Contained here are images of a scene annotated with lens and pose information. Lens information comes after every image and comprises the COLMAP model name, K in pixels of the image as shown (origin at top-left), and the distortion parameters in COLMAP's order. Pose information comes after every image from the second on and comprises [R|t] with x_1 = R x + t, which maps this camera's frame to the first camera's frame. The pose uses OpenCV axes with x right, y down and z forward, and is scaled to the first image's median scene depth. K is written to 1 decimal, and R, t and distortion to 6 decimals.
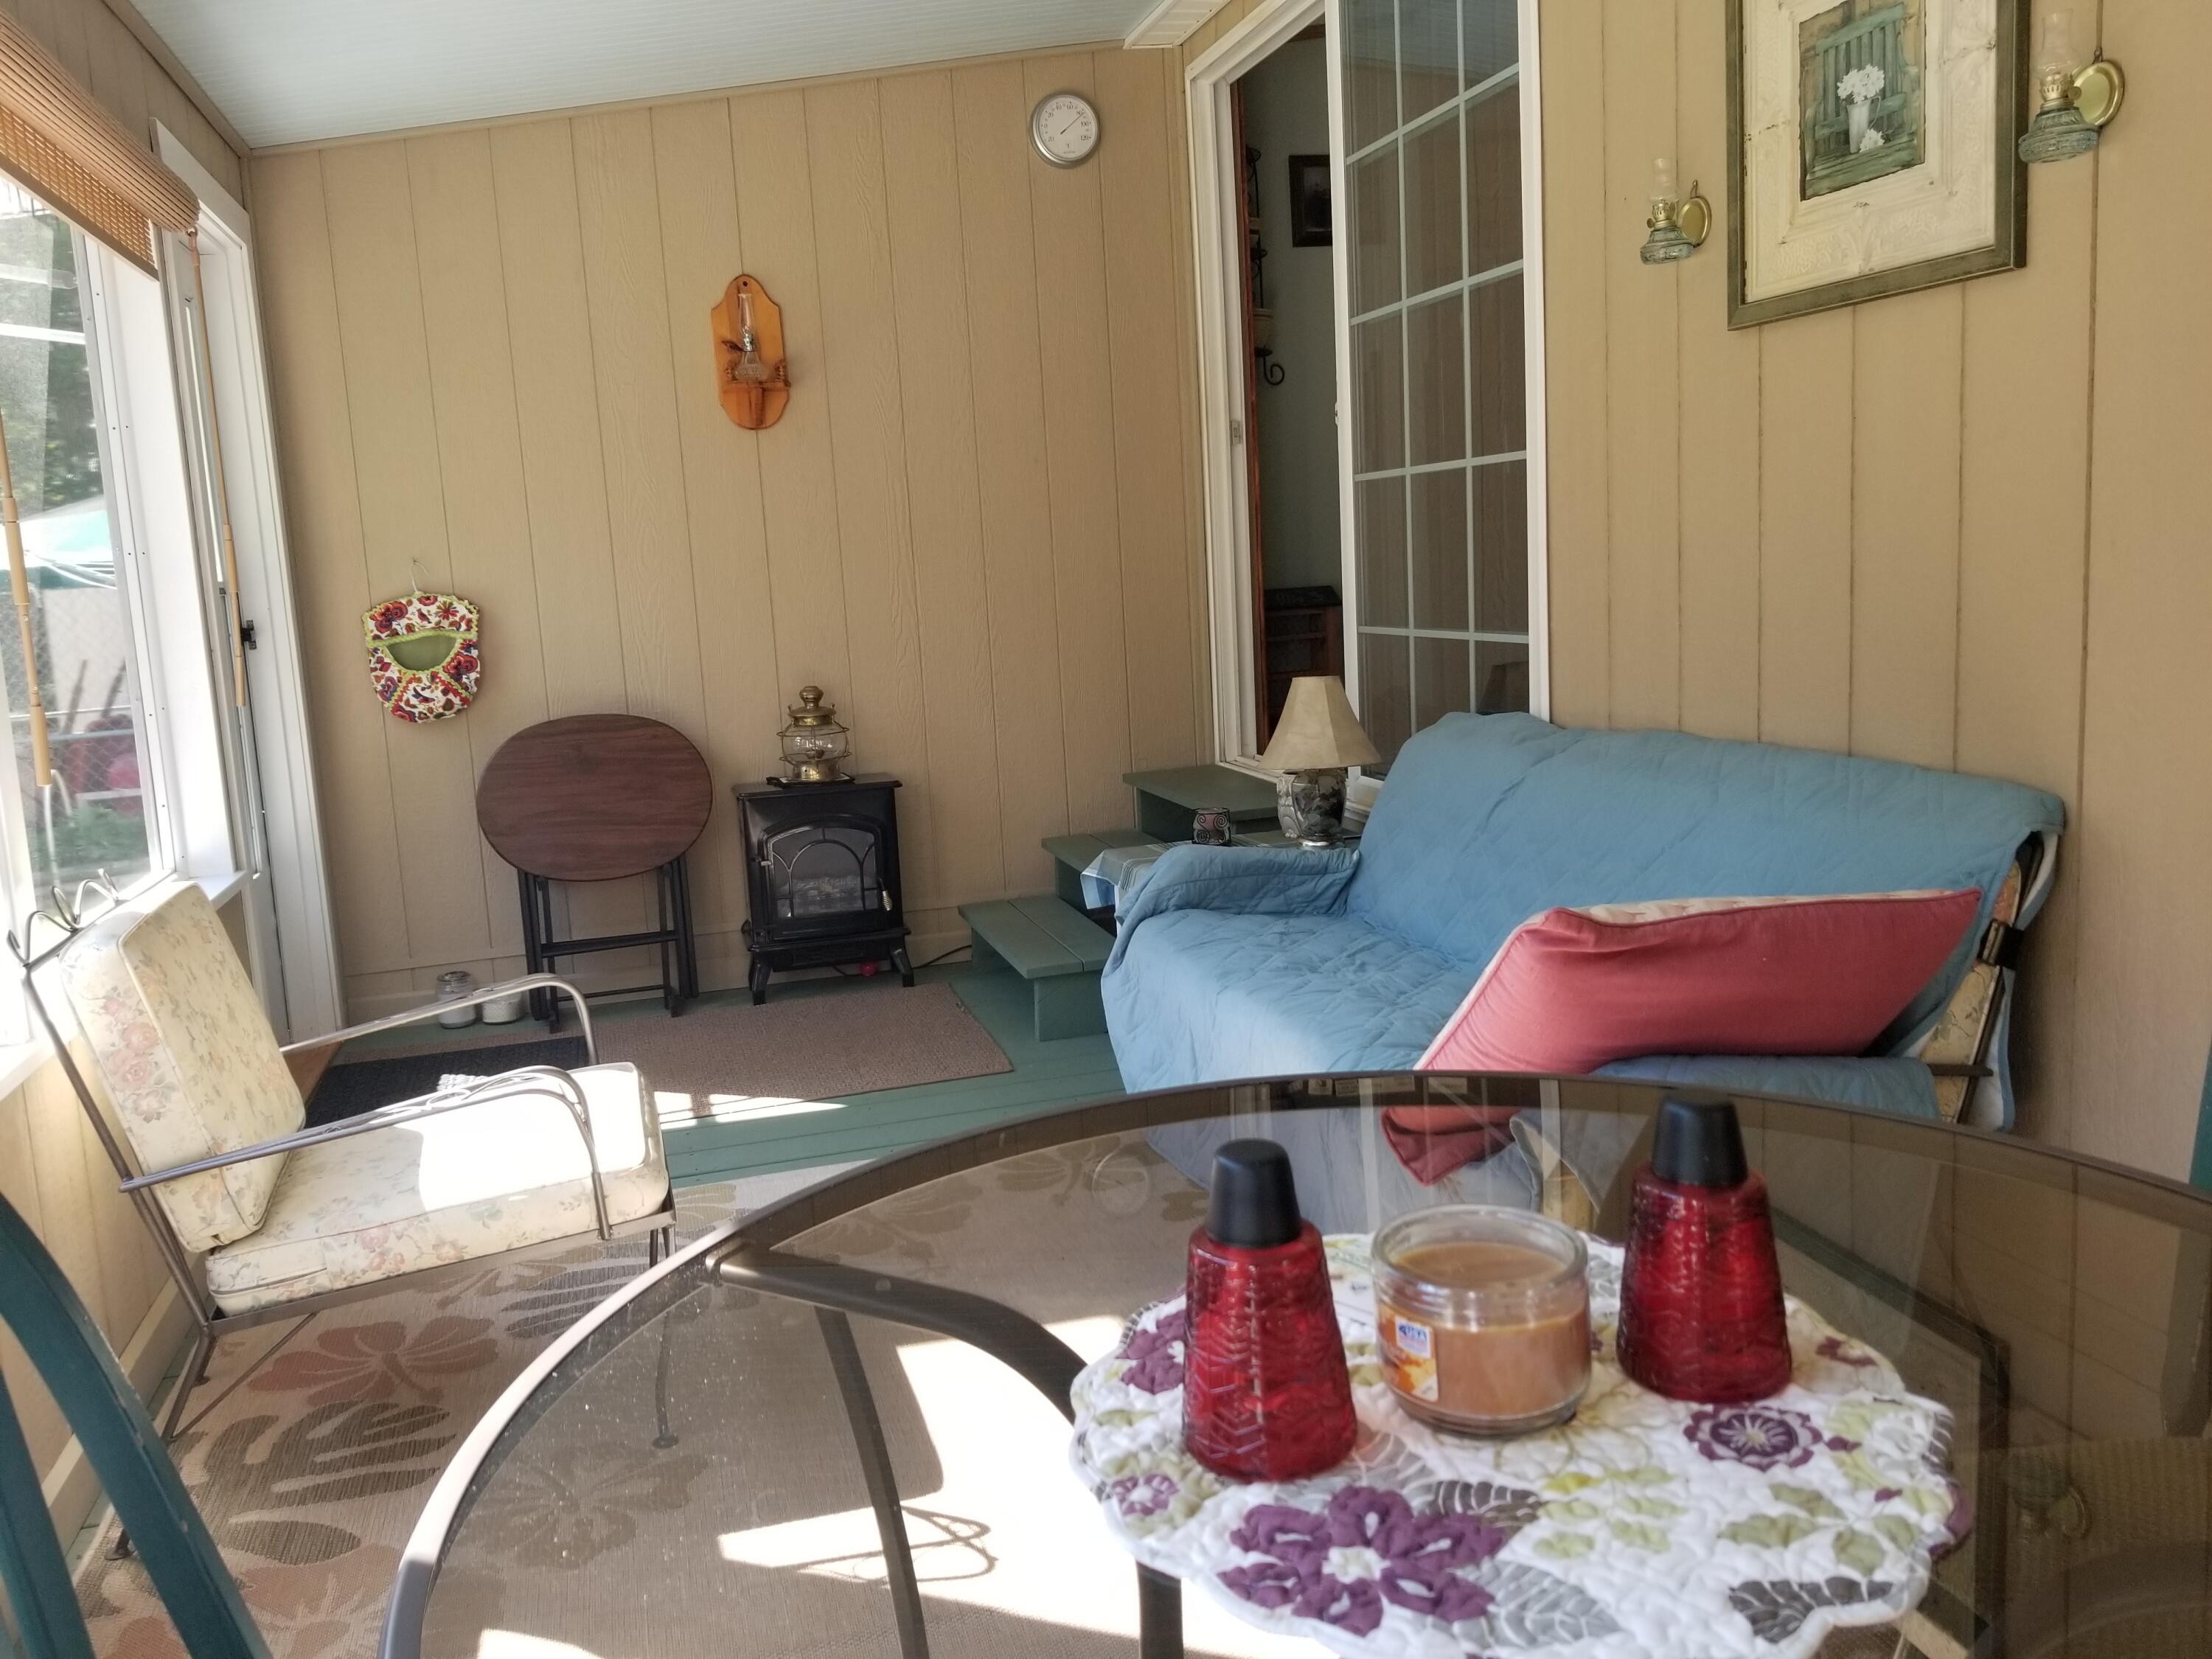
lens RADIAL K [[1694.9, 0, 1098.3], [0, 1694.9, 789.2], [0, 0, 1]] dist [-0.011672, 0.002486]
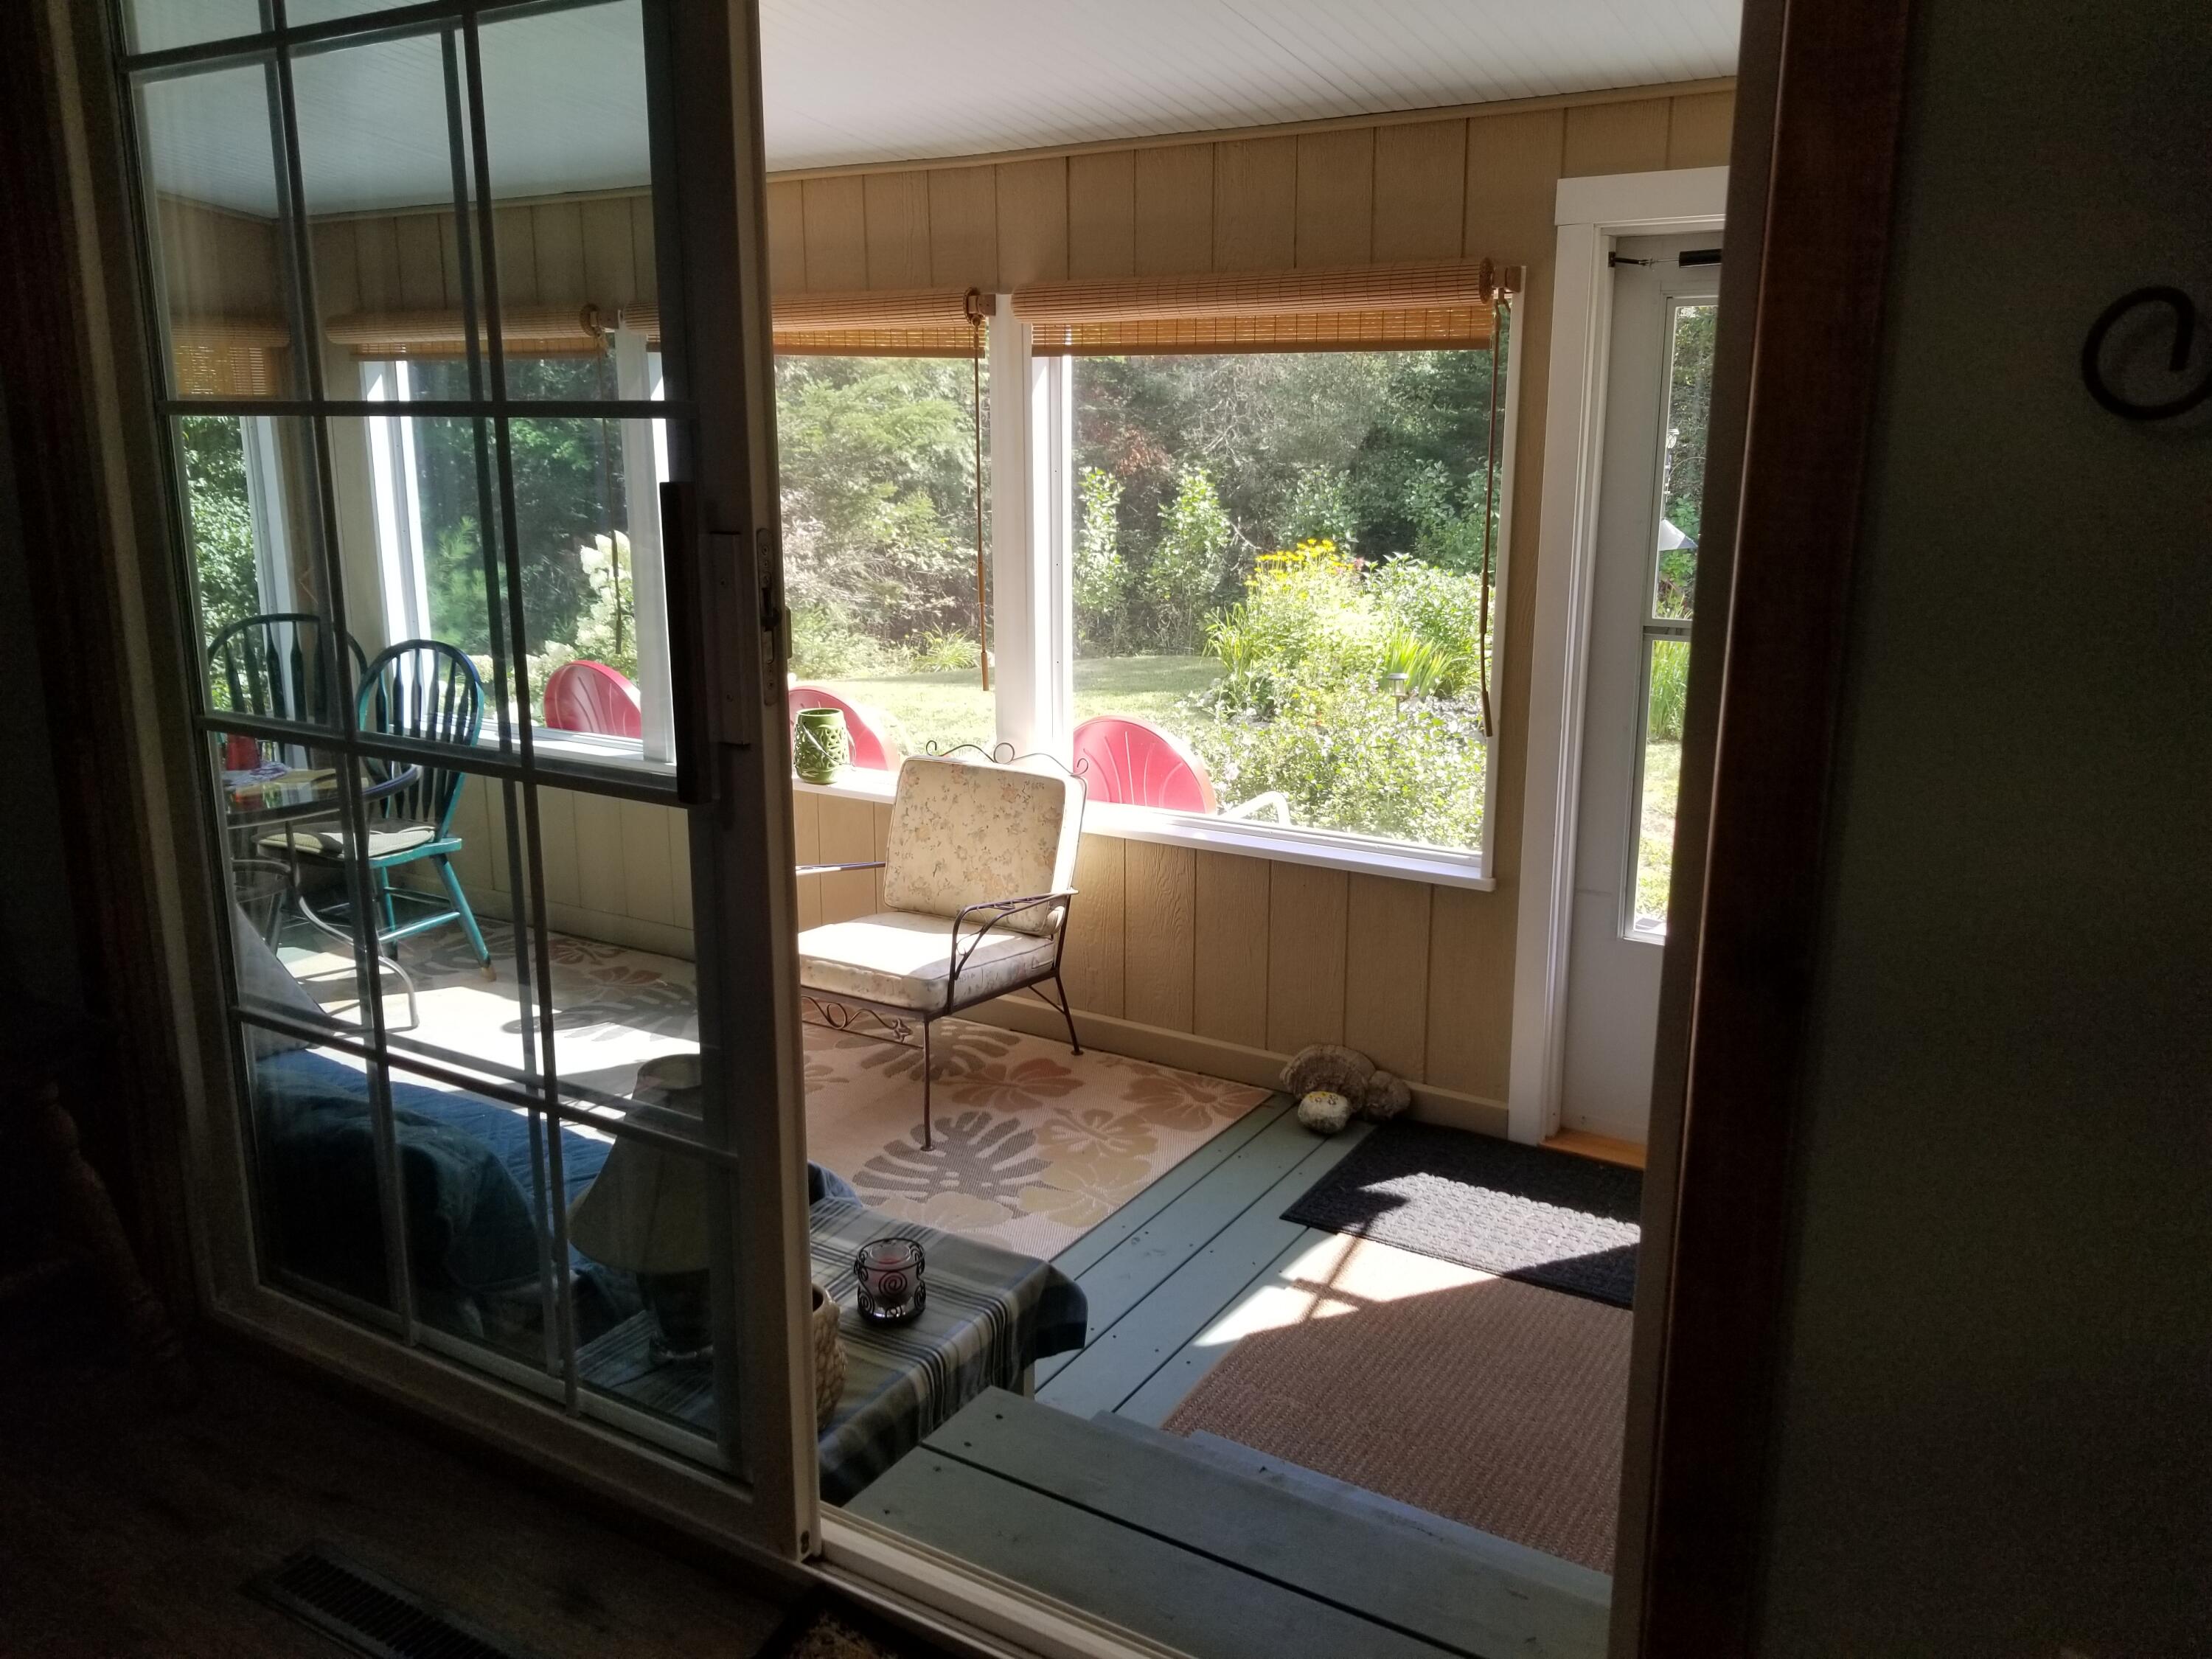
lens RADIAL K [[1694.9, 0, 1098.3], [0, 1694.9, 789.2], [0, 0, 1]] dist [-0.011672, 0.002486]
pose [[-0.732390, 0.197747, -0.651538, 0.521841], [-0.056724, 0.935851, 0.347802, -0.497667], [0.678519, 0.291684, -0.674190, 2.016899]]
